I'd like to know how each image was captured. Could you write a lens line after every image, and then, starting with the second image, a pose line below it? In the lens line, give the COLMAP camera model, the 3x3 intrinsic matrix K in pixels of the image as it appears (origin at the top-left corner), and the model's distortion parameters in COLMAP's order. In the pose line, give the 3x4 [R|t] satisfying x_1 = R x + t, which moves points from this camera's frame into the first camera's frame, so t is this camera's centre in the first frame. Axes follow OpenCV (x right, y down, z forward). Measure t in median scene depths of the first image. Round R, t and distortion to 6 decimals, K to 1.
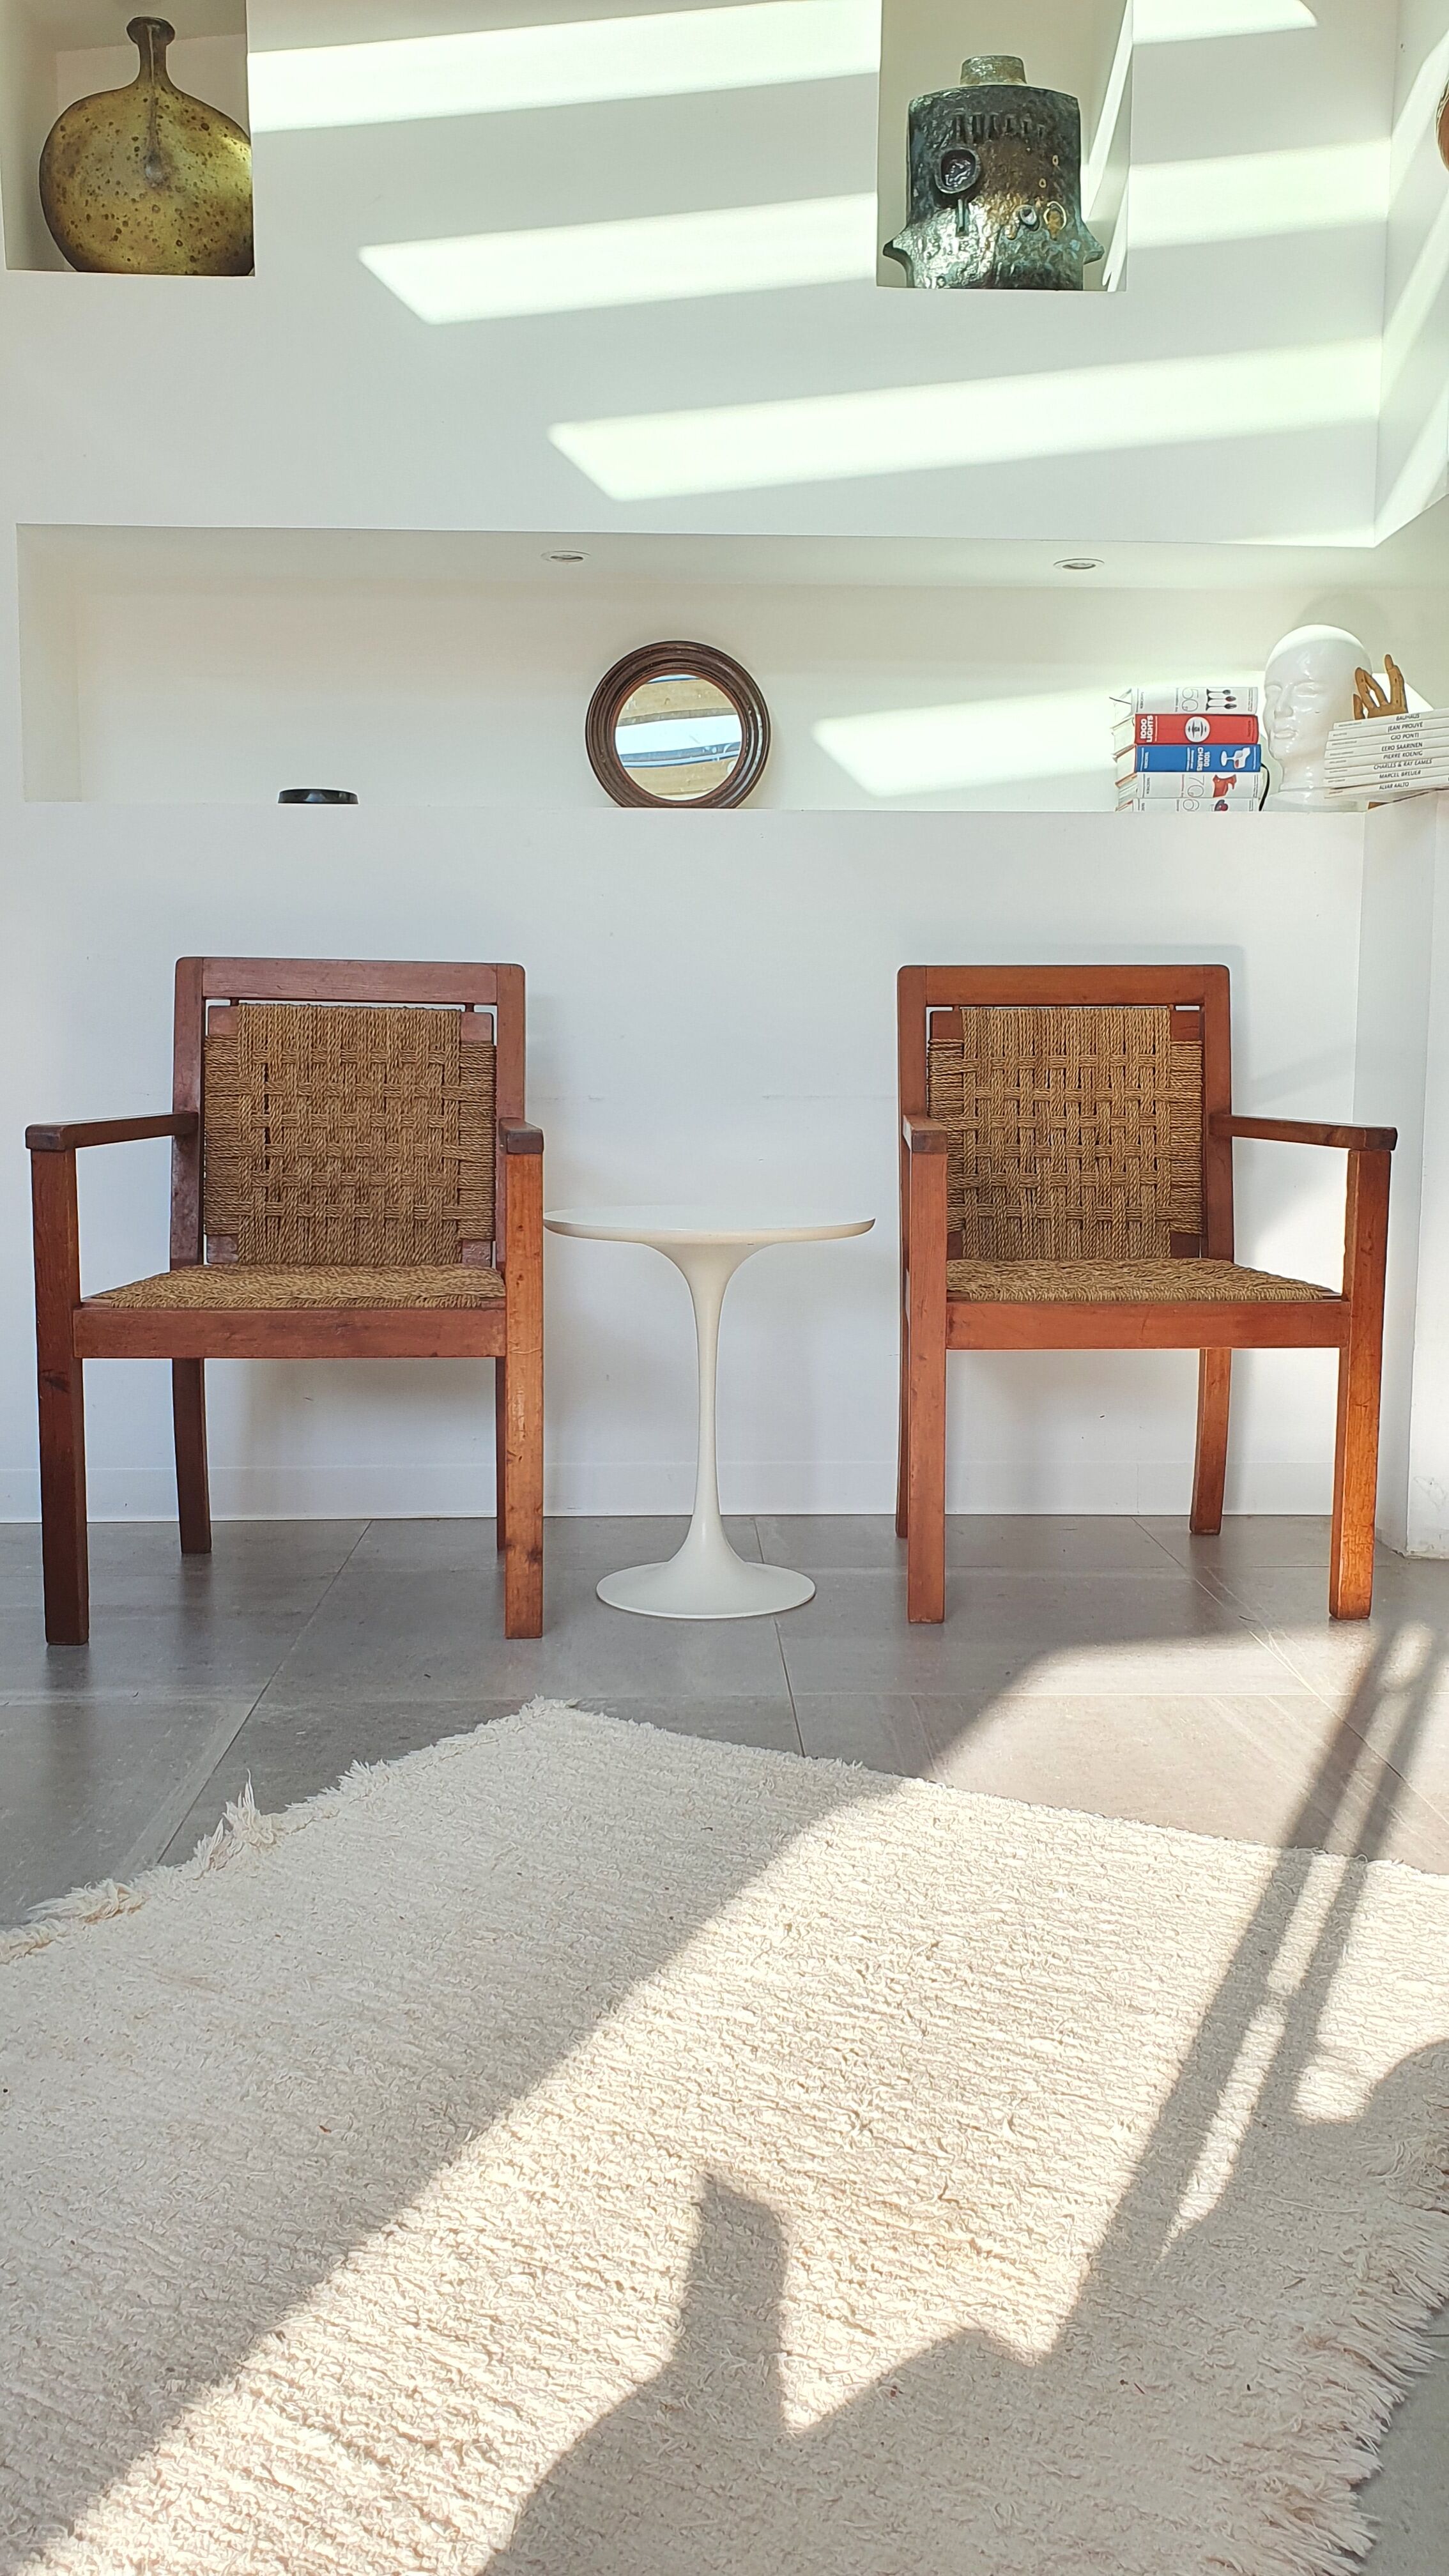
lens RADIAL K [[2232.2, 0, 715.2], [0, 2232.2, 1273.4], [0, 0, 1]] dist [0.125091, -0.004863]
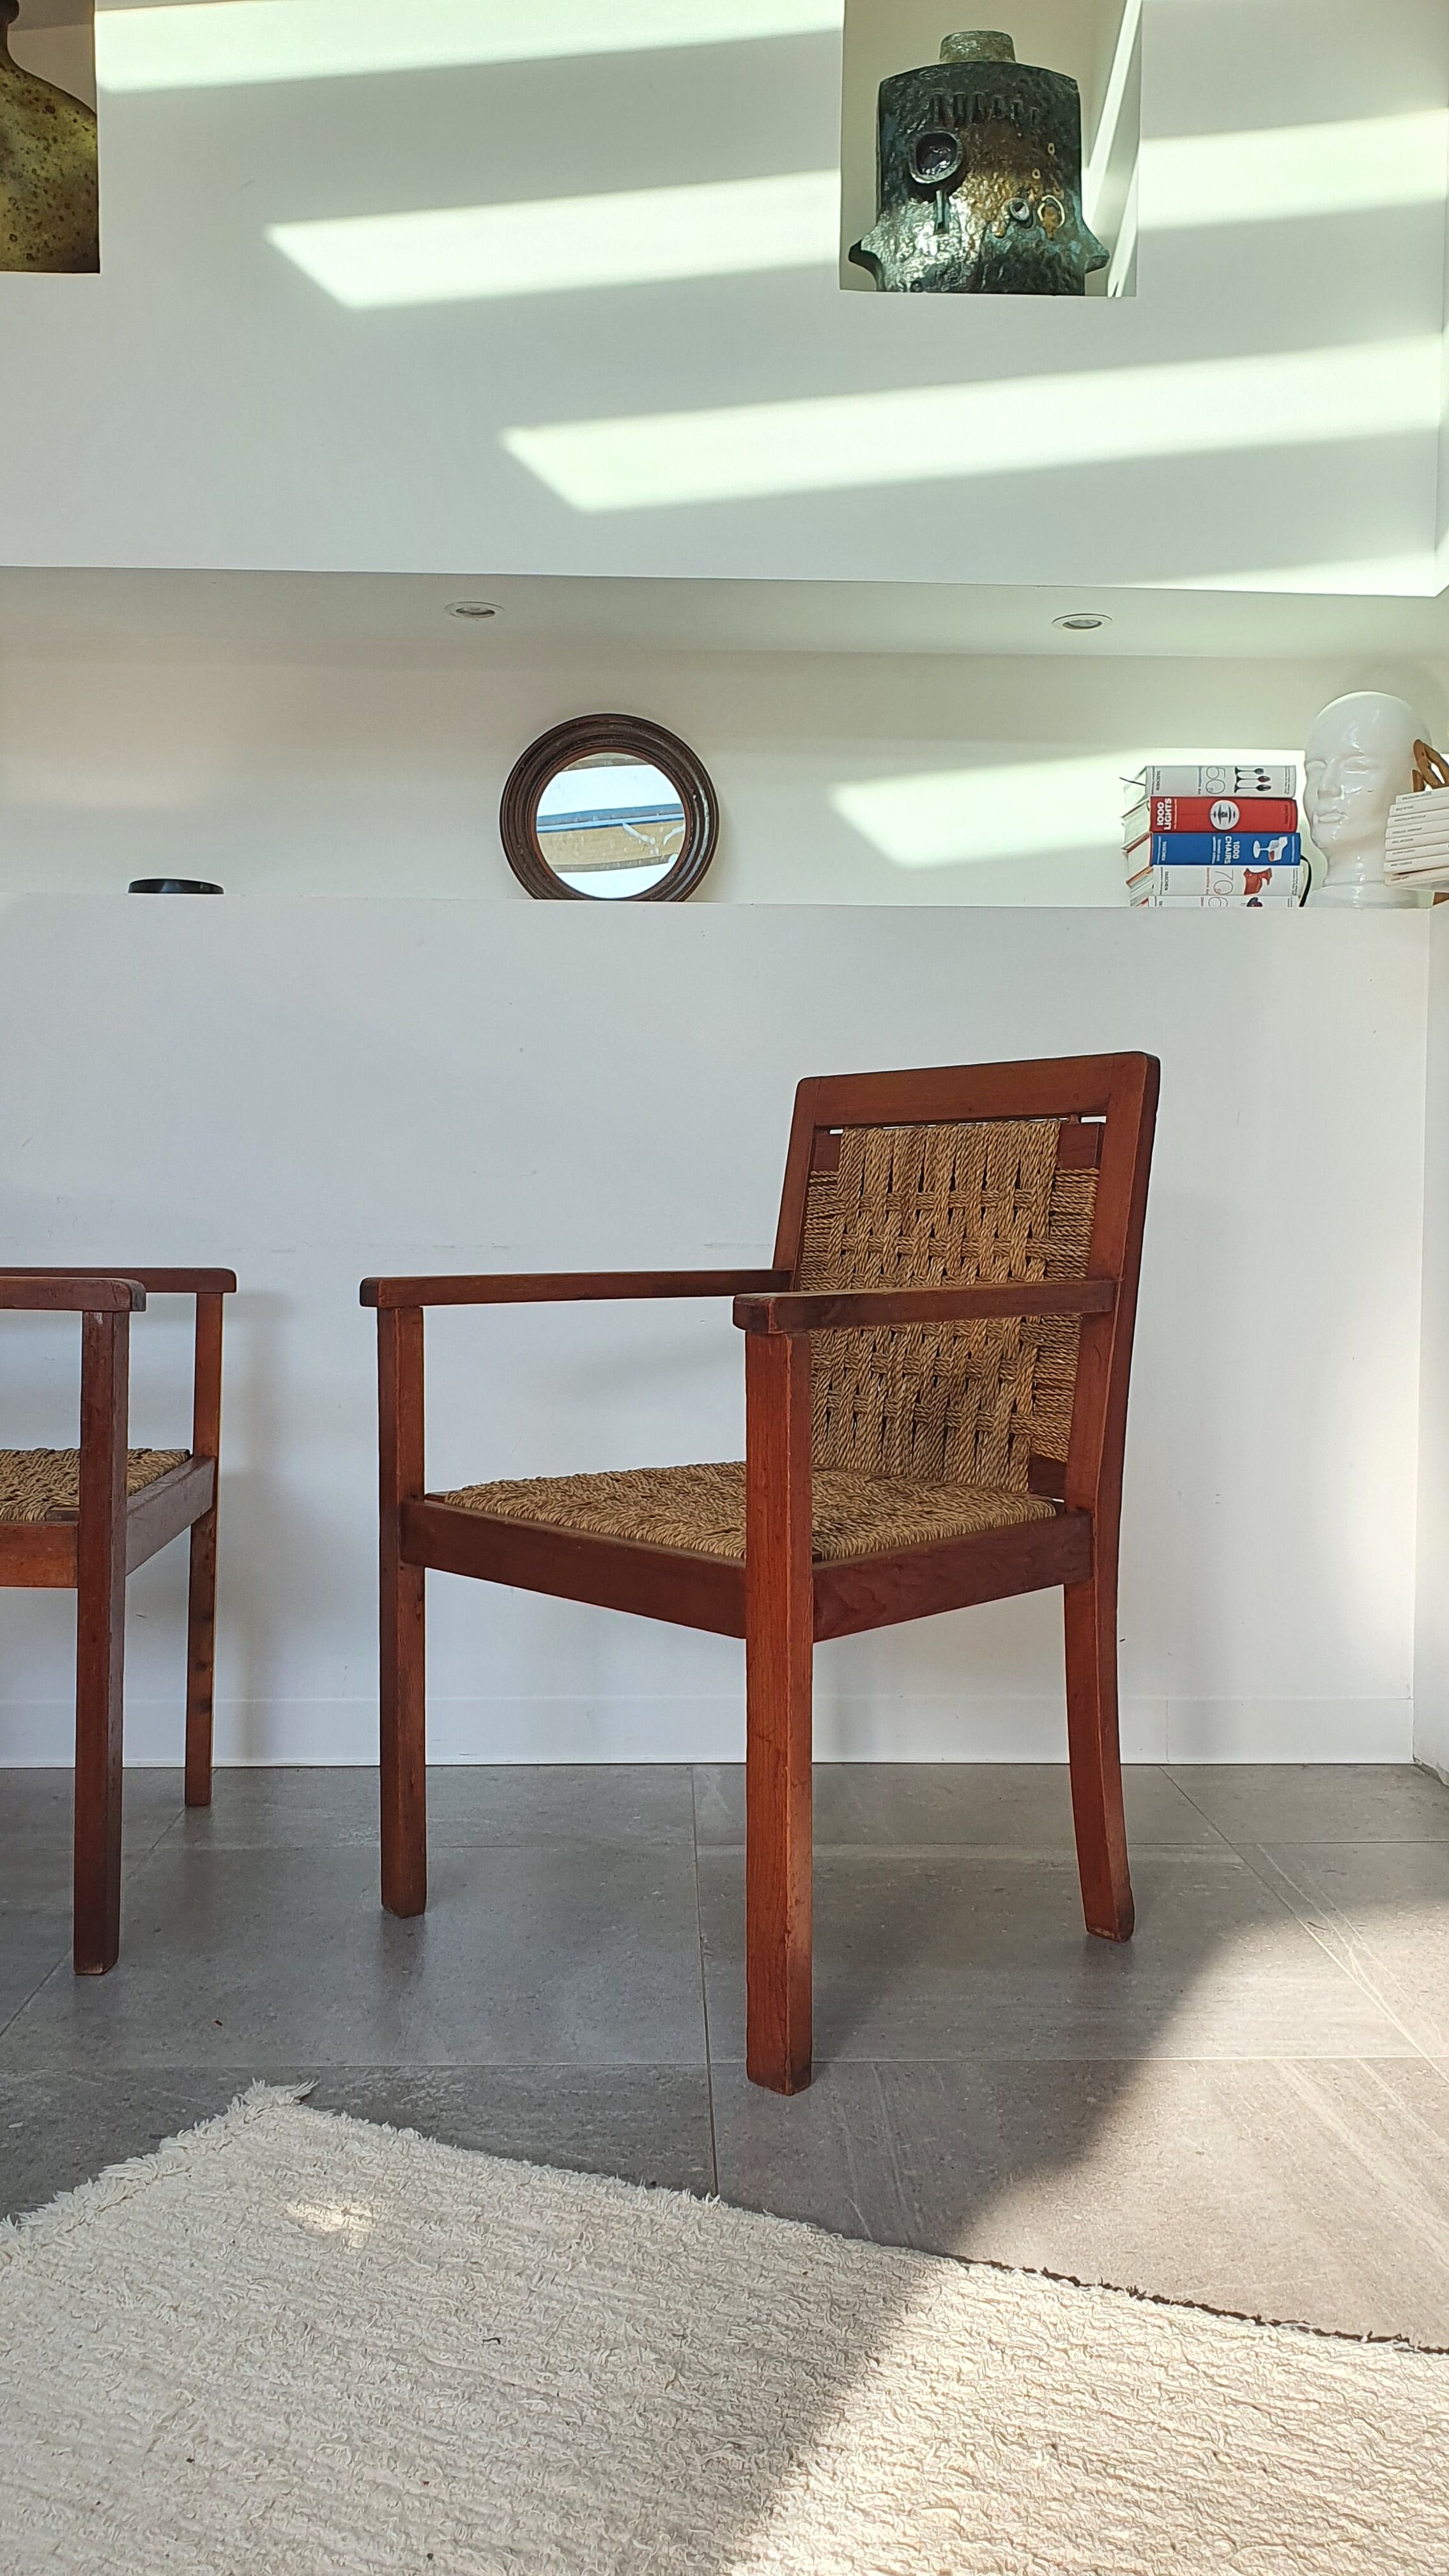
lens RADIAL K [[2232.2, 0, 715.2], [0, 2232.2, 1273.4], [0, 0, 1]] dist [0.125091, -0.004863]
pose [[0.999992, 0.004054, -0.000557, 0.025896], [-0.004083, 0.997549, -0.069848, -0.011250], [0.000273, 0.069849, 0.997558, 0.181370]]
